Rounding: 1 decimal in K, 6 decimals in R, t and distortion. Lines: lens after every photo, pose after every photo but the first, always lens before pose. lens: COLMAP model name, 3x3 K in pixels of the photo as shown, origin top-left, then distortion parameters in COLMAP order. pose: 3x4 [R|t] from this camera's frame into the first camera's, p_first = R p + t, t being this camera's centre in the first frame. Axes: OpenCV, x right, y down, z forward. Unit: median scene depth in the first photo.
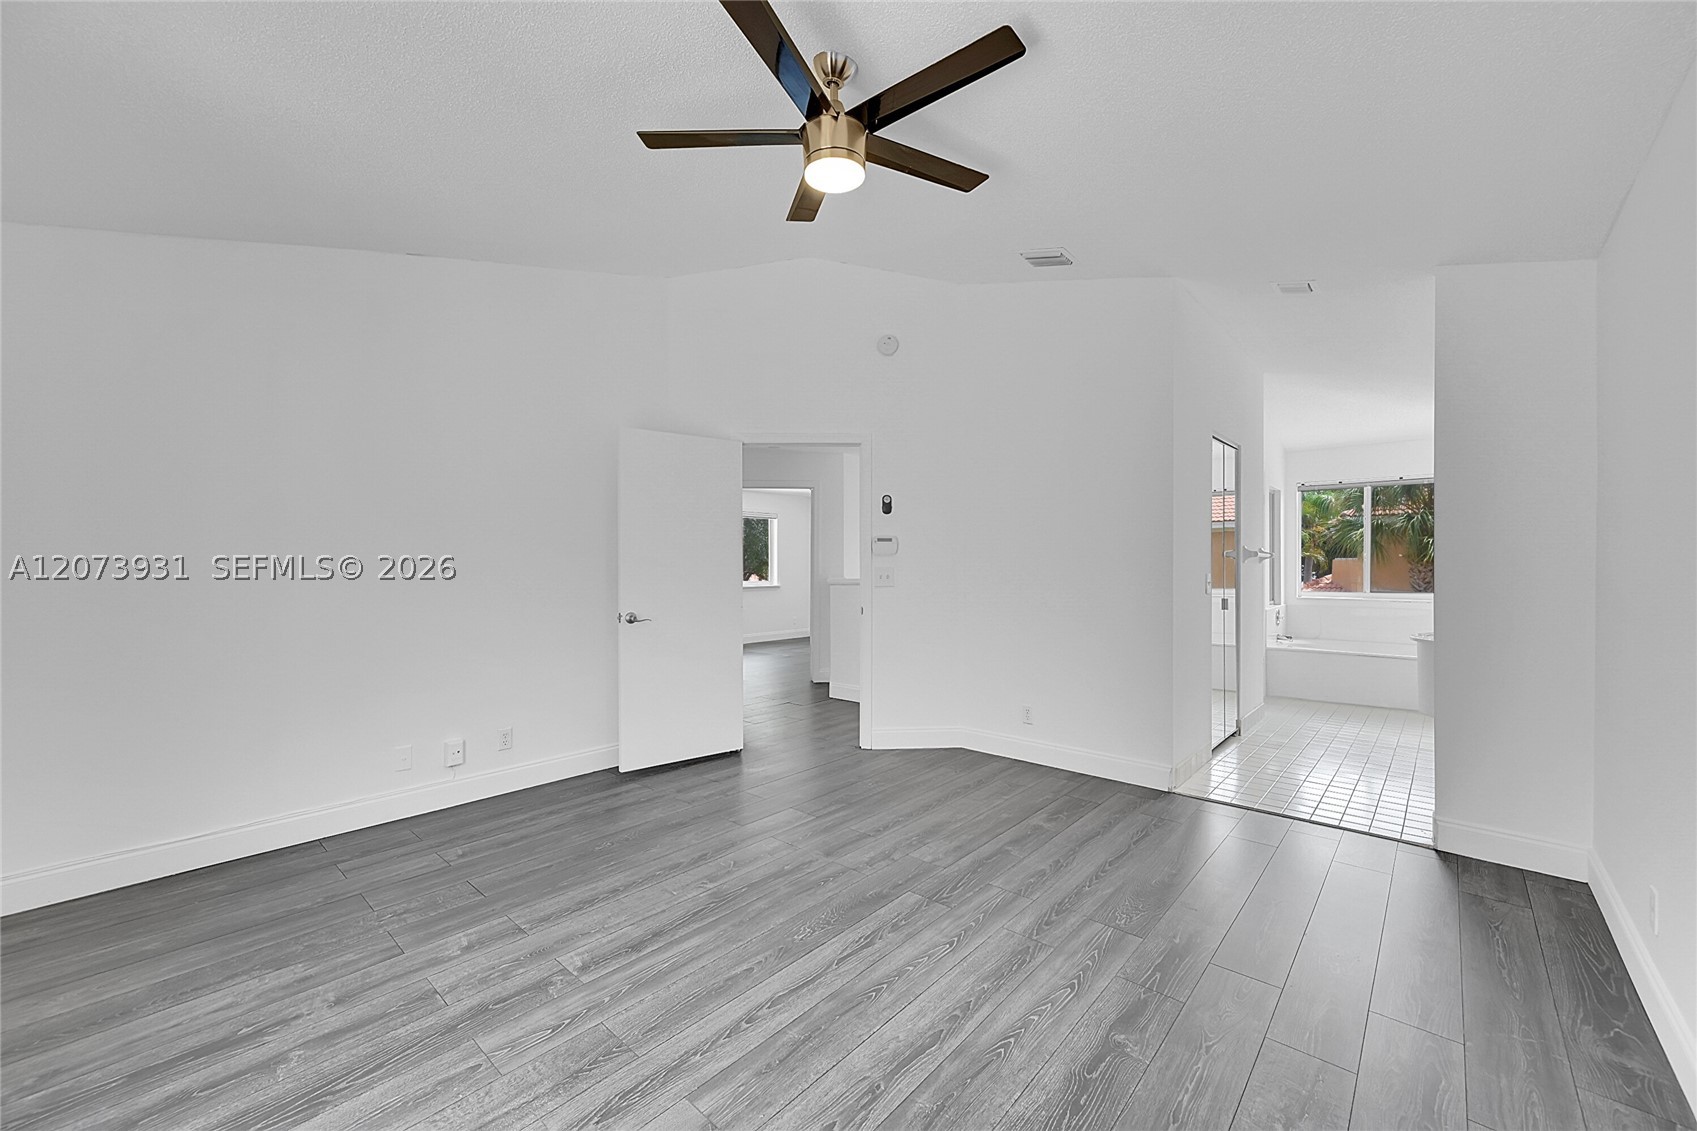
lens RADIAL K [[668.4, 0, 845.6], [0, 668.4, 565.0], [0, 0, 1]] dist [-0.000923, 0.000498]
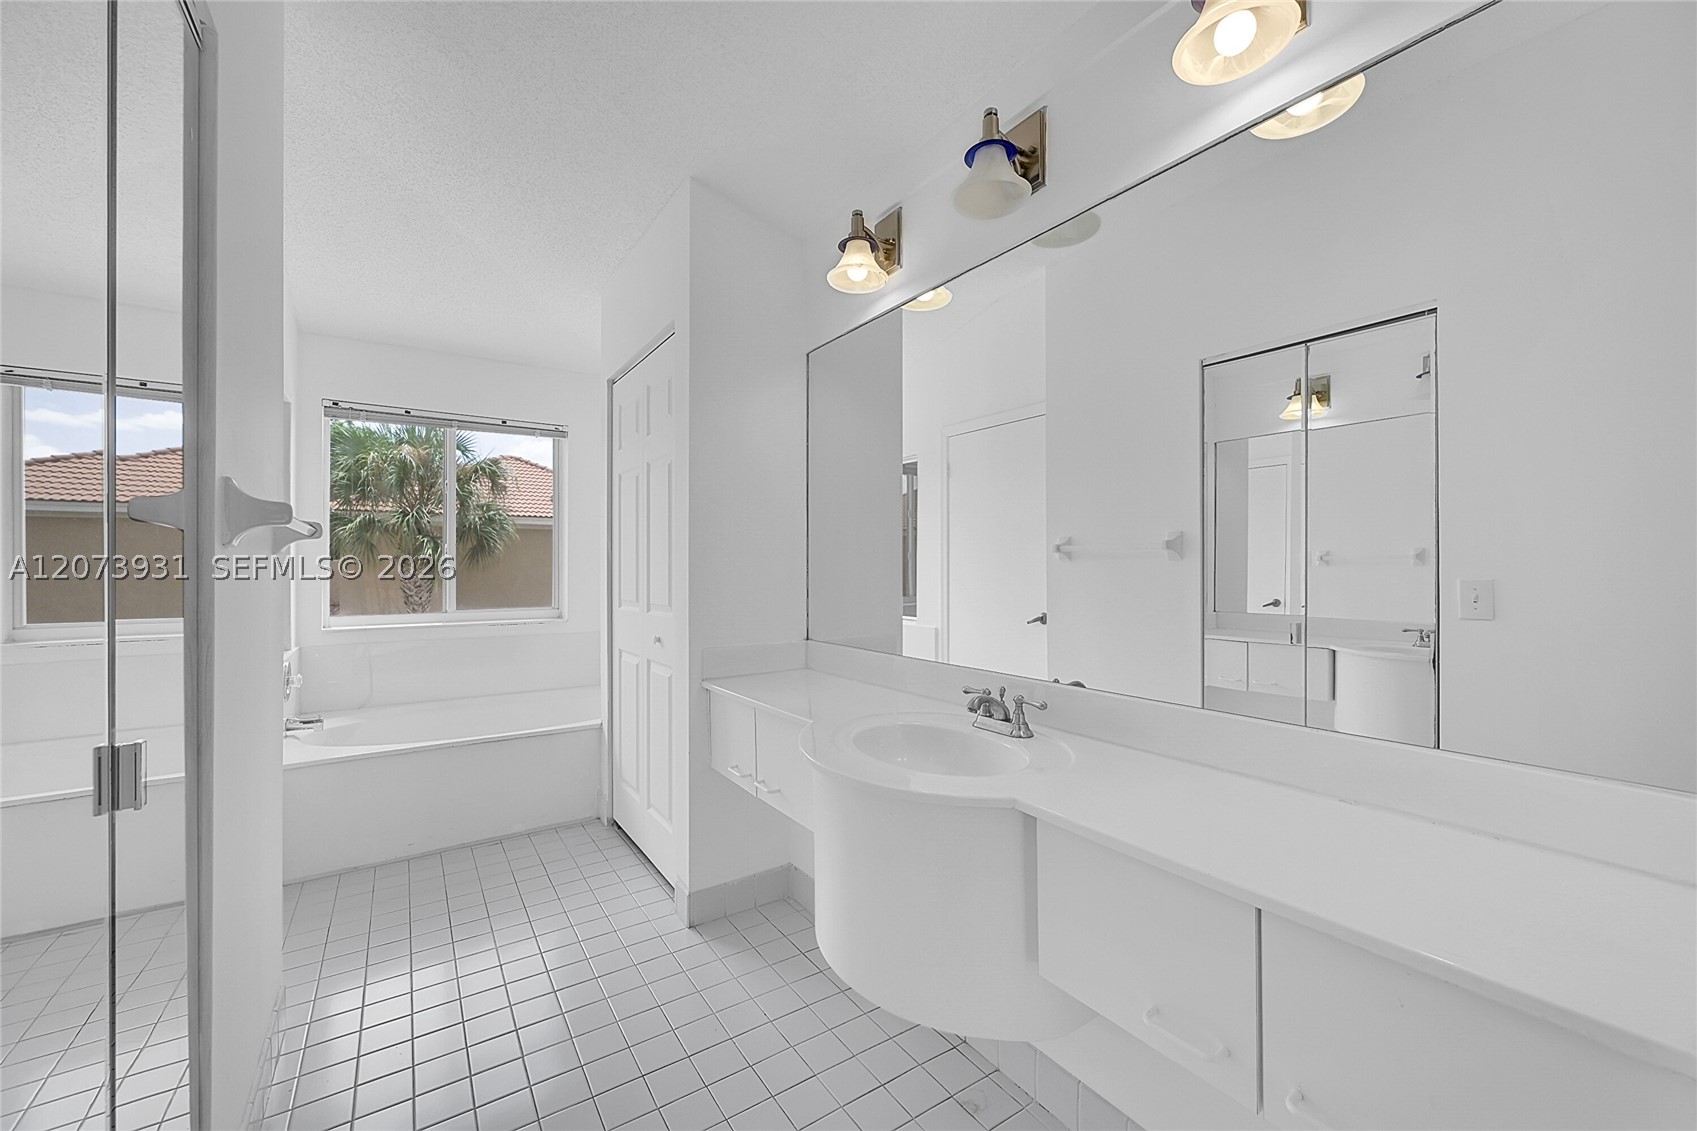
lens RADIAL K [[668.4, 0, 845.6], [0, 668.4, 565.0], [0, 0, 1]] dist [-0.000923, 0.000498]
pose [[0.240630, 0.003253, 0.970612, 0.353512], [0.001647, 0.999992, -0.003759, 0.003930], [-0.970616, 0.002503, 0.240622, 0.616090]]
